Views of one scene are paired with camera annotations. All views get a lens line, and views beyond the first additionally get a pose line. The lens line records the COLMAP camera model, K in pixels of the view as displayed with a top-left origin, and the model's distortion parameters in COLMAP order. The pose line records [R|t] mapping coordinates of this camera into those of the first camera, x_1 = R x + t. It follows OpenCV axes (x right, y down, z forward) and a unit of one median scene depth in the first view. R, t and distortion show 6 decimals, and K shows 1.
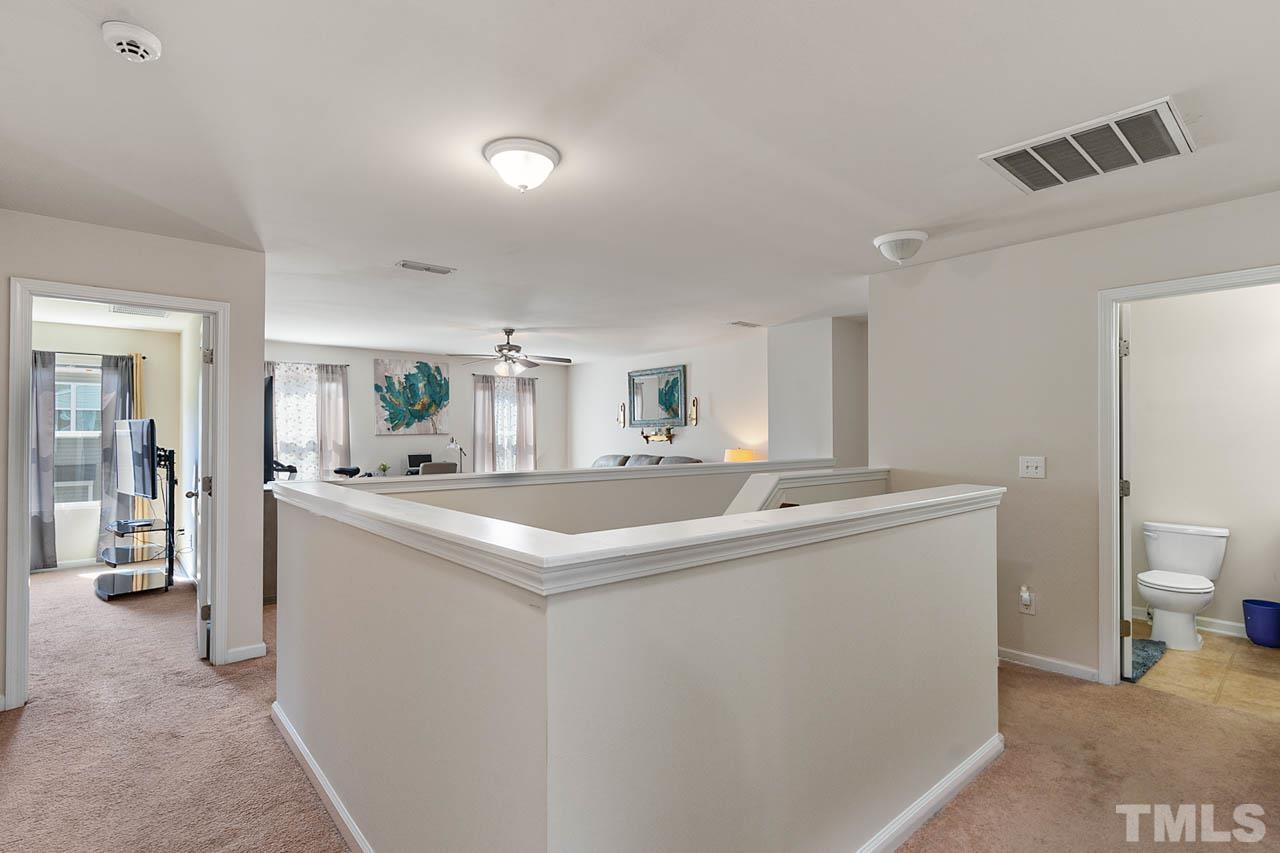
lens RADIAL K [[616.6, 0, 639.6], [0, 616.6, 428.1], [0, 0, 1]] dist [-0.003343, 0.000297]
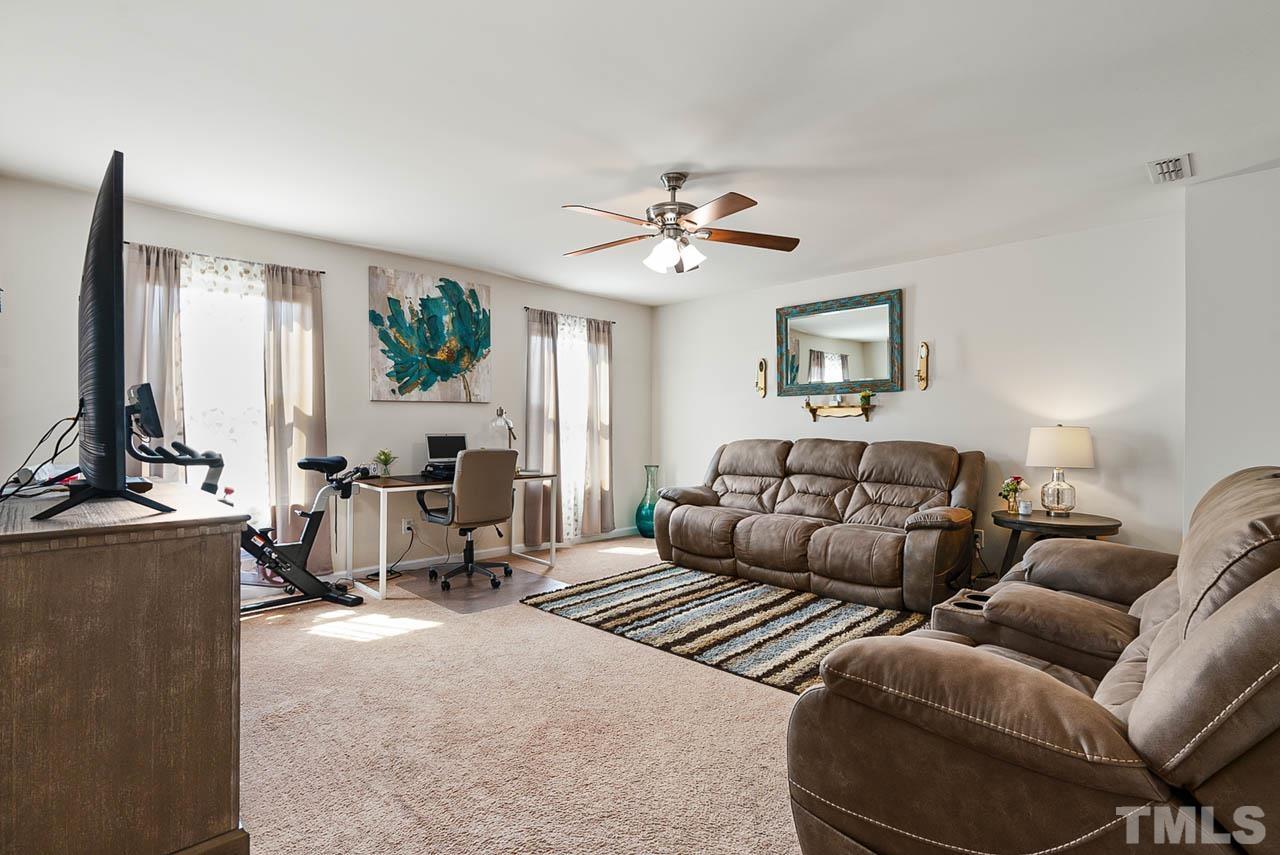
lens RADIAL K [[616.6, 0, 639.6], [0, 616.6, 429.1], [0, 0, 1]] dist [-0.003343, 0.000297]
pose [[0.997943, 0.008039, 0.063602, -0.209897], [-0.009005, 0.999848, 0.014904, 0.025890], [-0.063473, -0.015446, 0.997864, 0.402522]]
